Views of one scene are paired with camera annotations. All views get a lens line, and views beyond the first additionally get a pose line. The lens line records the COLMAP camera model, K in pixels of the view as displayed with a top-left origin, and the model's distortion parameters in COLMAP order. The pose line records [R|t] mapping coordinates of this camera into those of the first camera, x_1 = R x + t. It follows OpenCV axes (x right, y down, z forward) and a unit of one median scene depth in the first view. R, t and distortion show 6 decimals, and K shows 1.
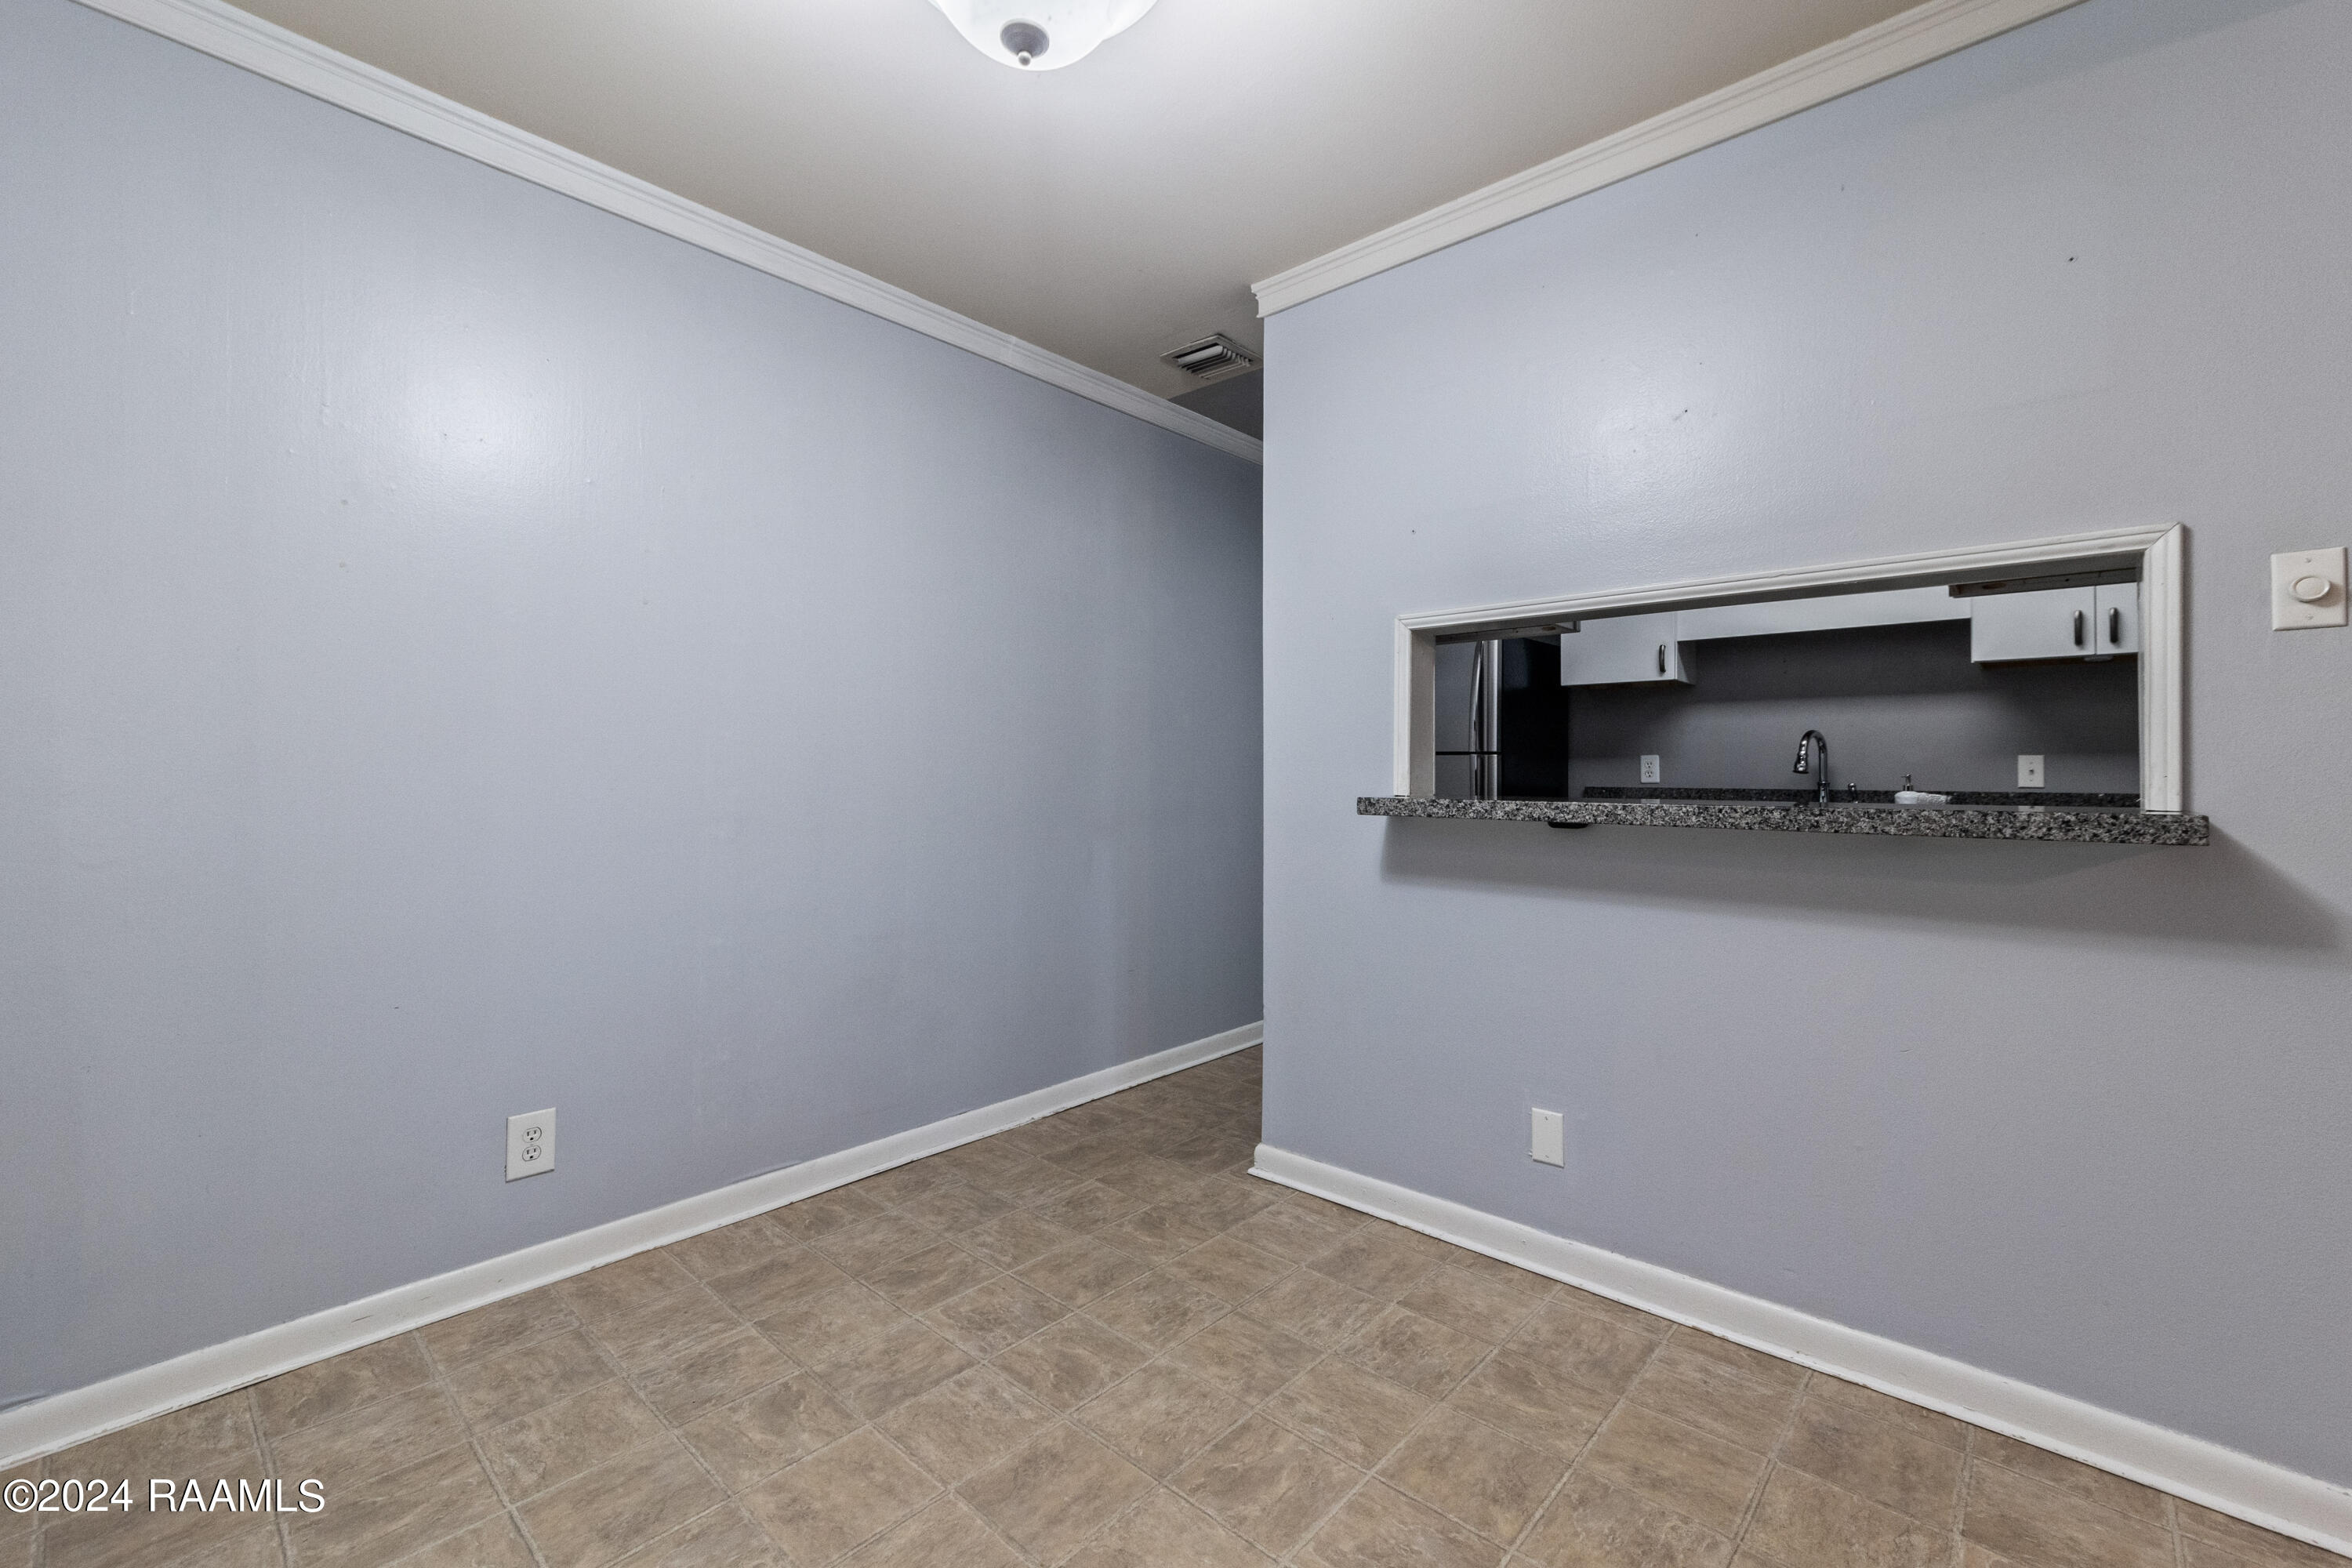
lens RADIAL K [[960.6, 0, 1154.4], [0, 960.6, 751.8], [0, 0, 1]] dist [0.000923, 0.000789]
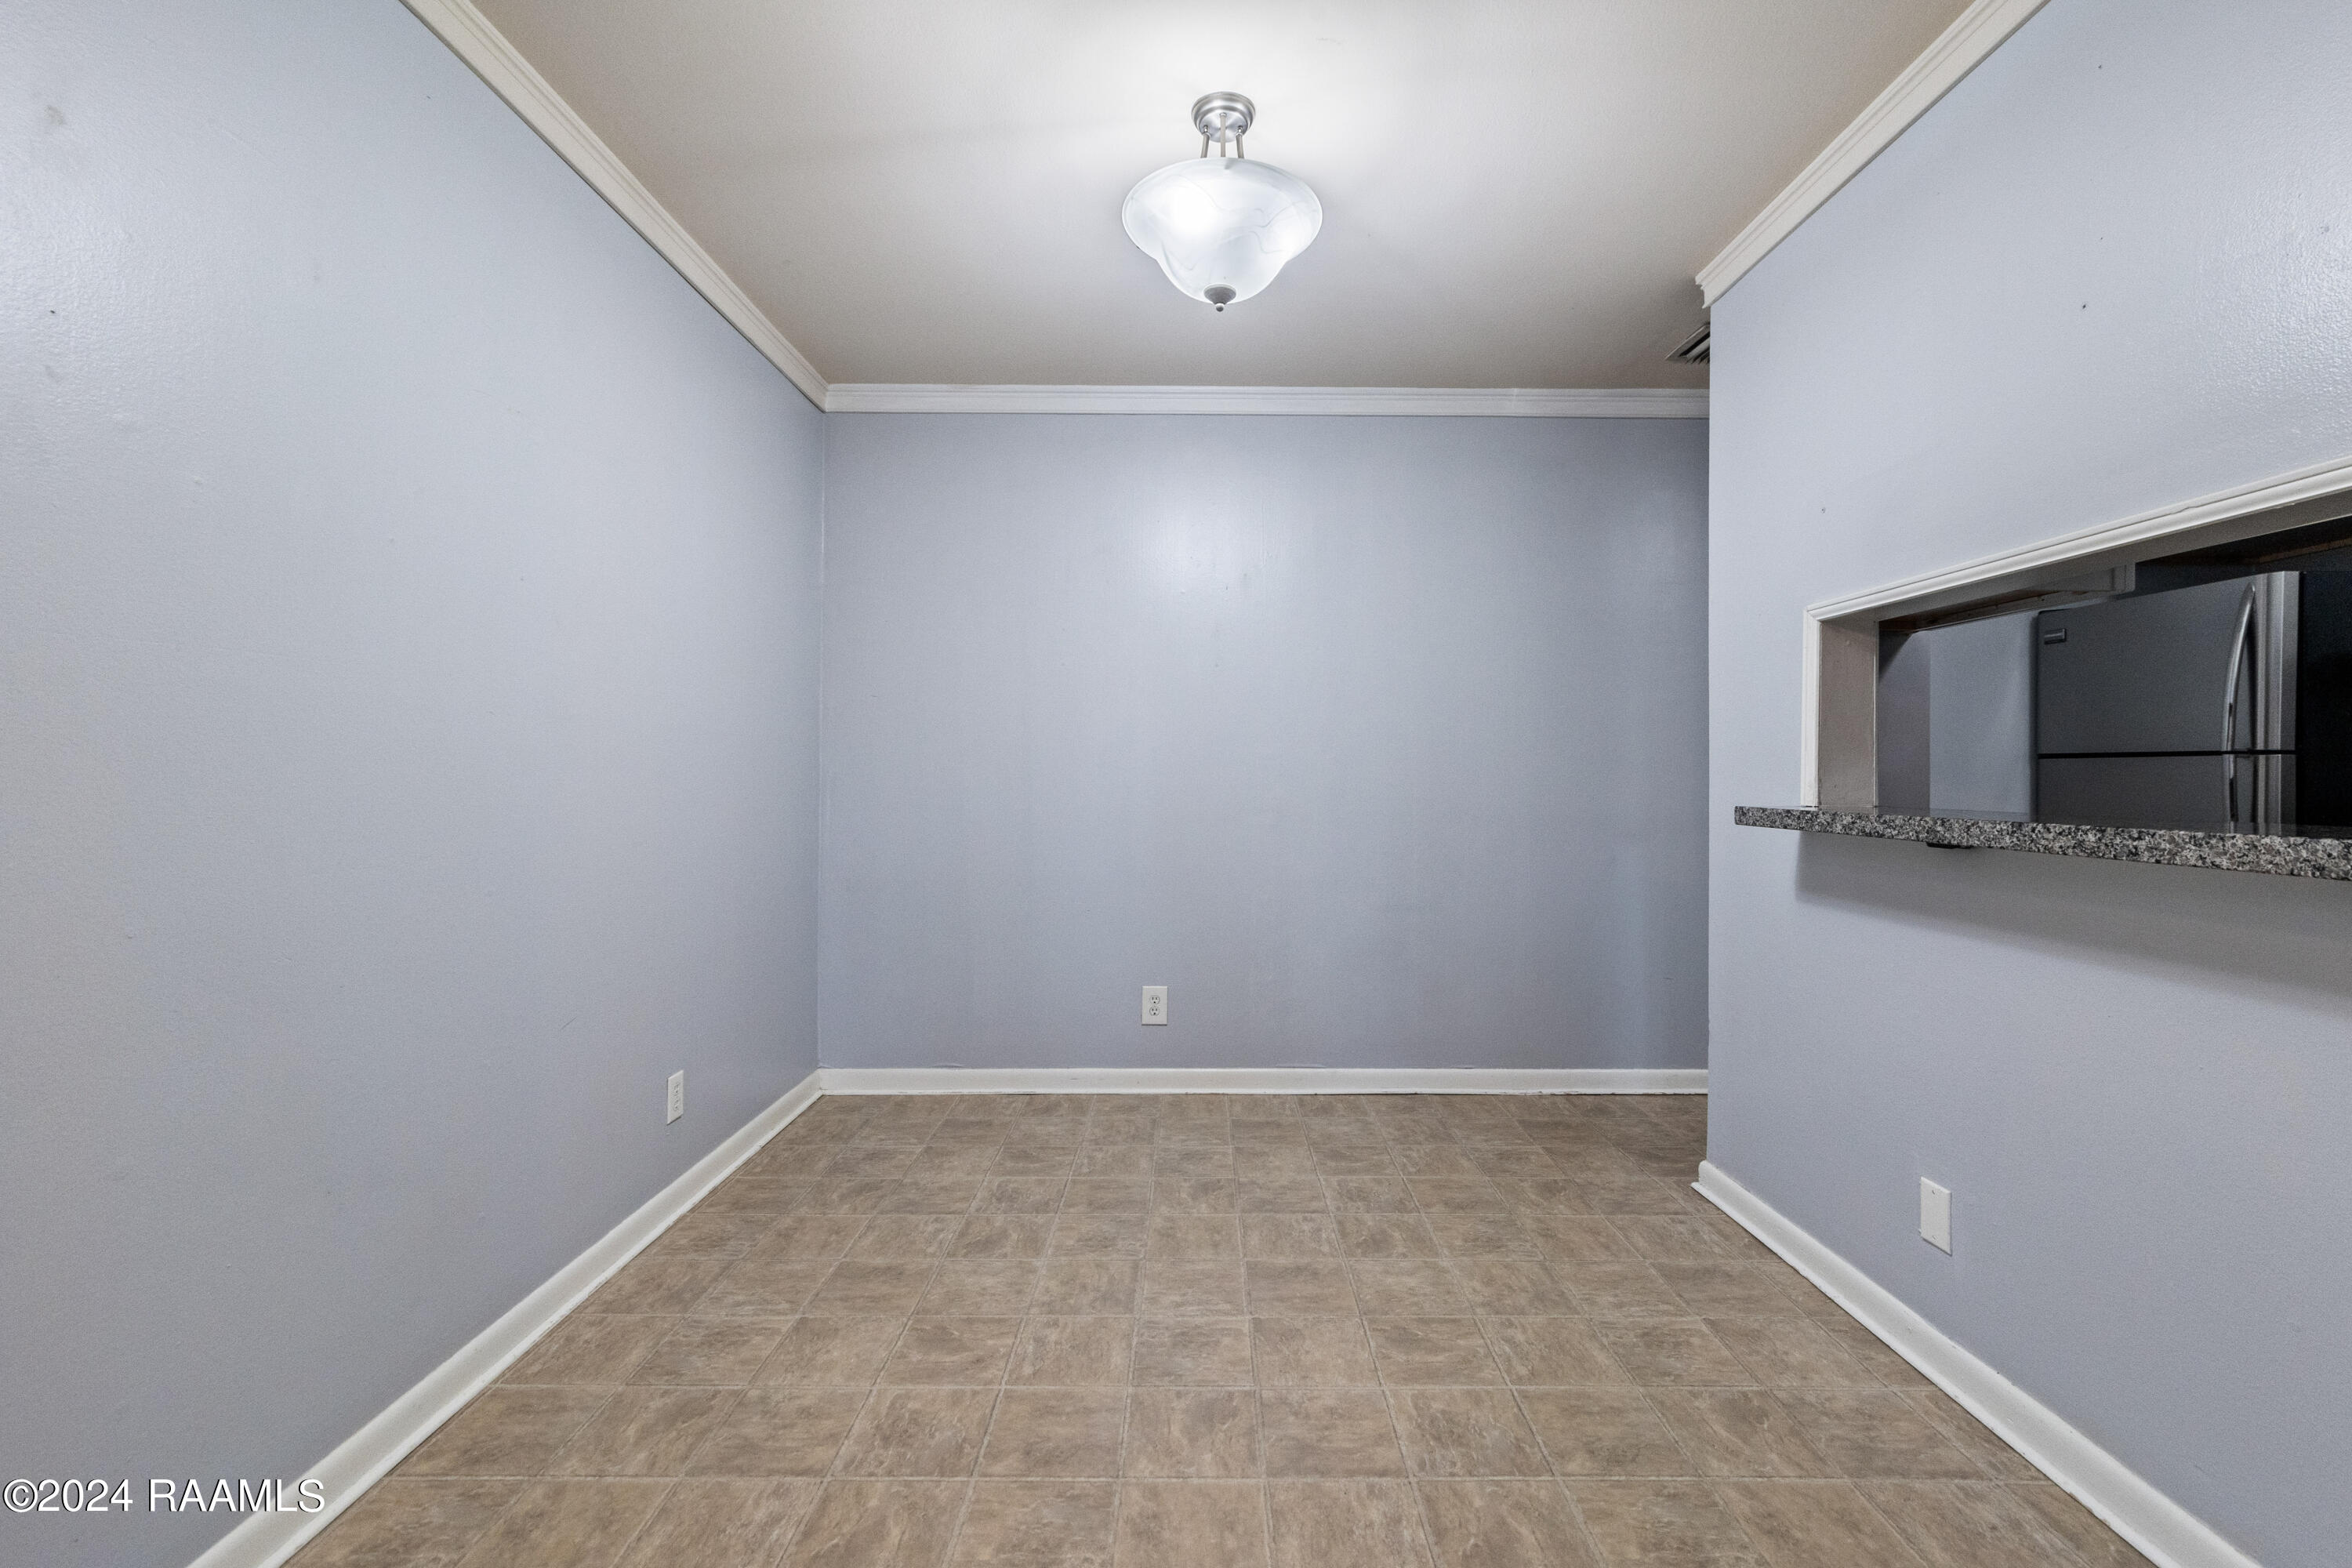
lens RADIAL K [[960.6, 0, 1217.3], [0, 960.6, 765.2], [0, 0, 1]] dist [0.000923, 0.000789]
pose [[0.681183, -0.007796, -0.732072, 0.611262], [0.014682, 0.999888, 0.003014, -0.003437], [0.731966, -0.012801, 0.681221, -0.026530]]
